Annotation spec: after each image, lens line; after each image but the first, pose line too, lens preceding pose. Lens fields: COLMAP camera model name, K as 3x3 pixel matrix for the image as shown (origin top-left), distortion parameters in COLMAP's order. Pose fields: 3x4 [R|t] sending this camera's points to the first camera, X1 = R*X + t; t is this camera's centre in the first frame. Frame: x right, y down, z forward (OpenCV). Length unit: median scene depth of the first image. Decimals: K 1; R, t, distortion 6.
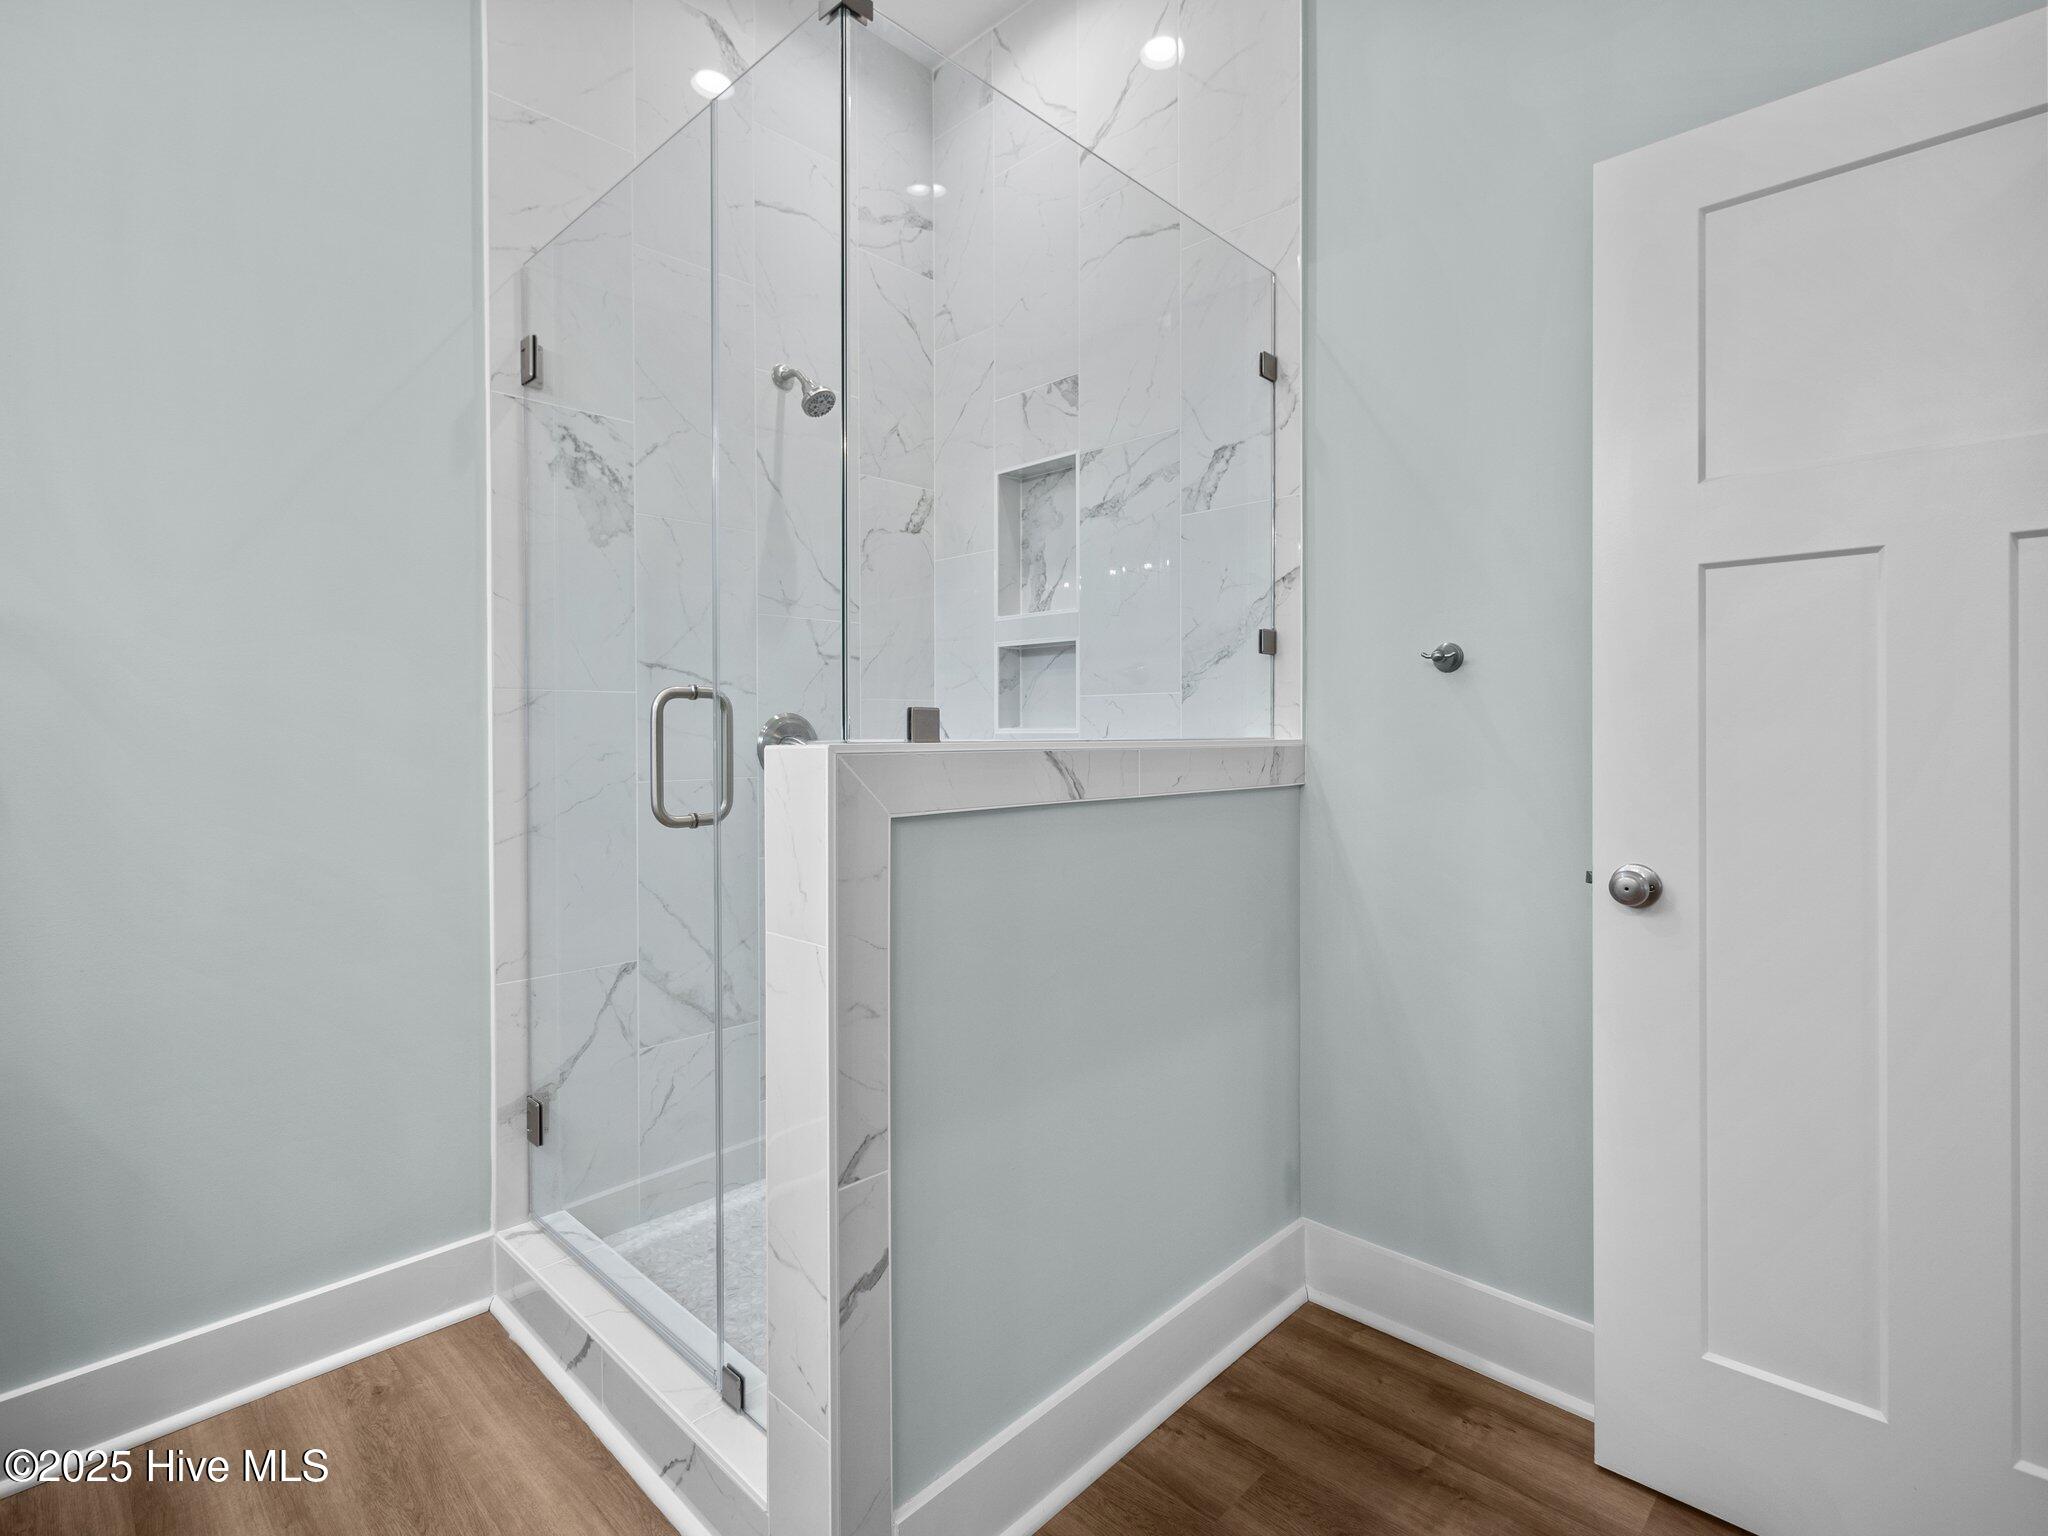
lens RADIAL K [[978.3, 0, 1024.0], [0, 978.3, 768.0], [0, 0, 1]] dist [-0.018242, -0.000063]
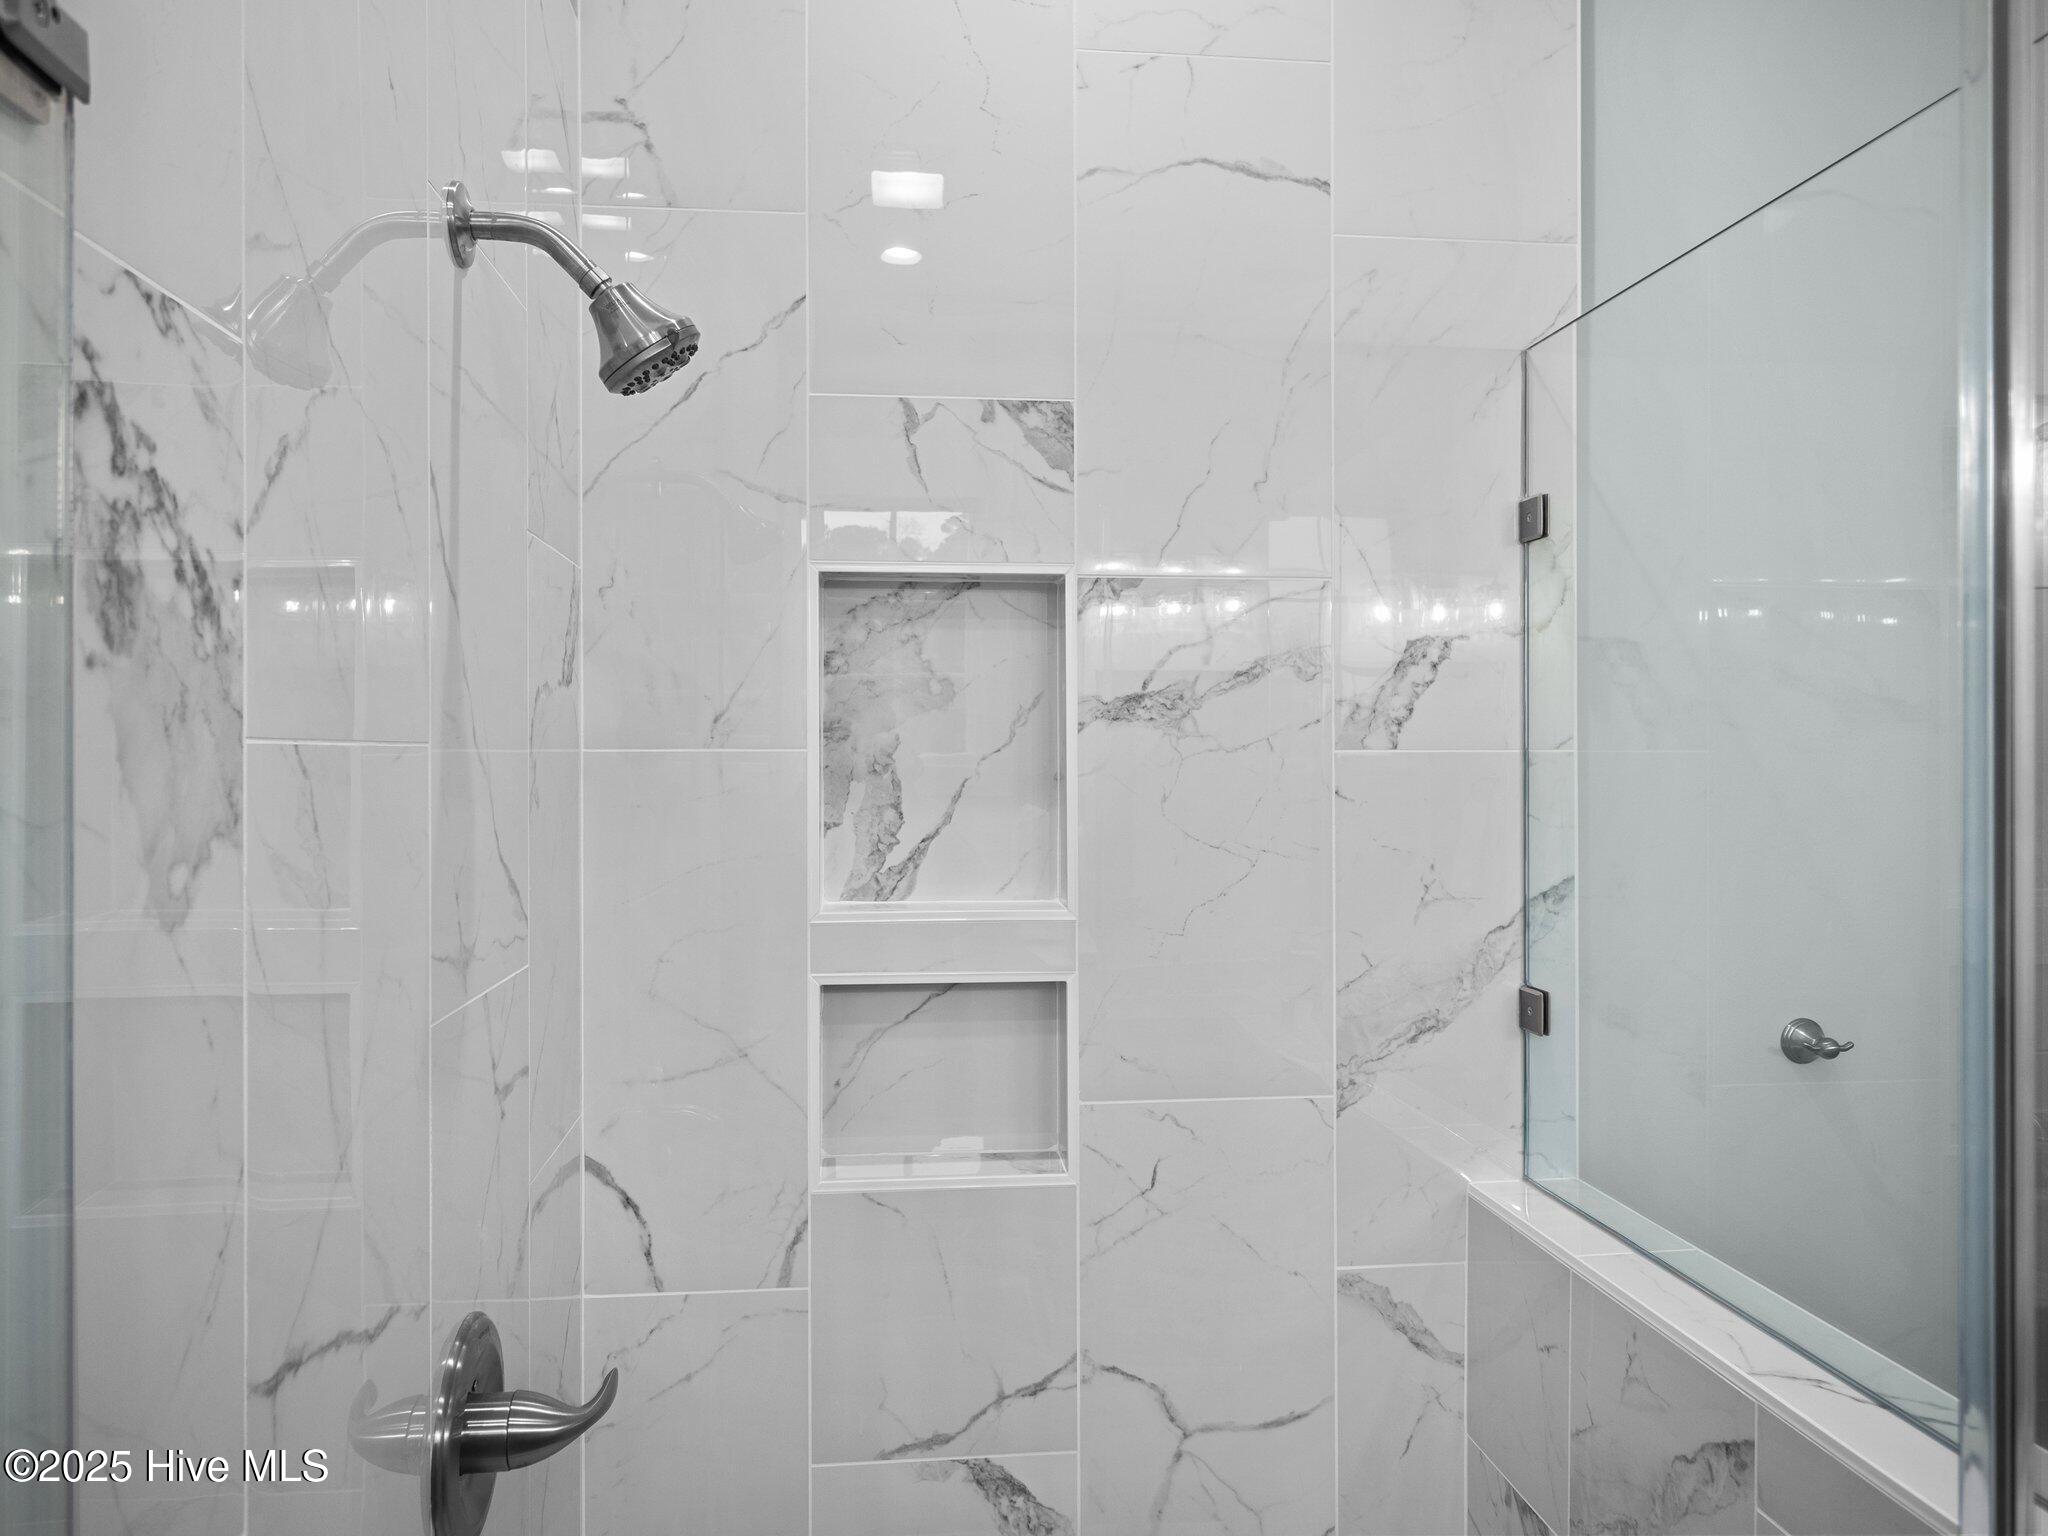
lens RADIAL K [[1472.5, 0, 1024.0], [0, 1472.5, 768.0], [0, 0, 1]] dist [0.001590, 0.000688]
pose [[0.642987, -0.002355, 0.765874, -0.537693], [0.026009, 0.999486, -0.018762, -0.241364], [-0.765436, 0.031984, 0.642717, 0.634062]]
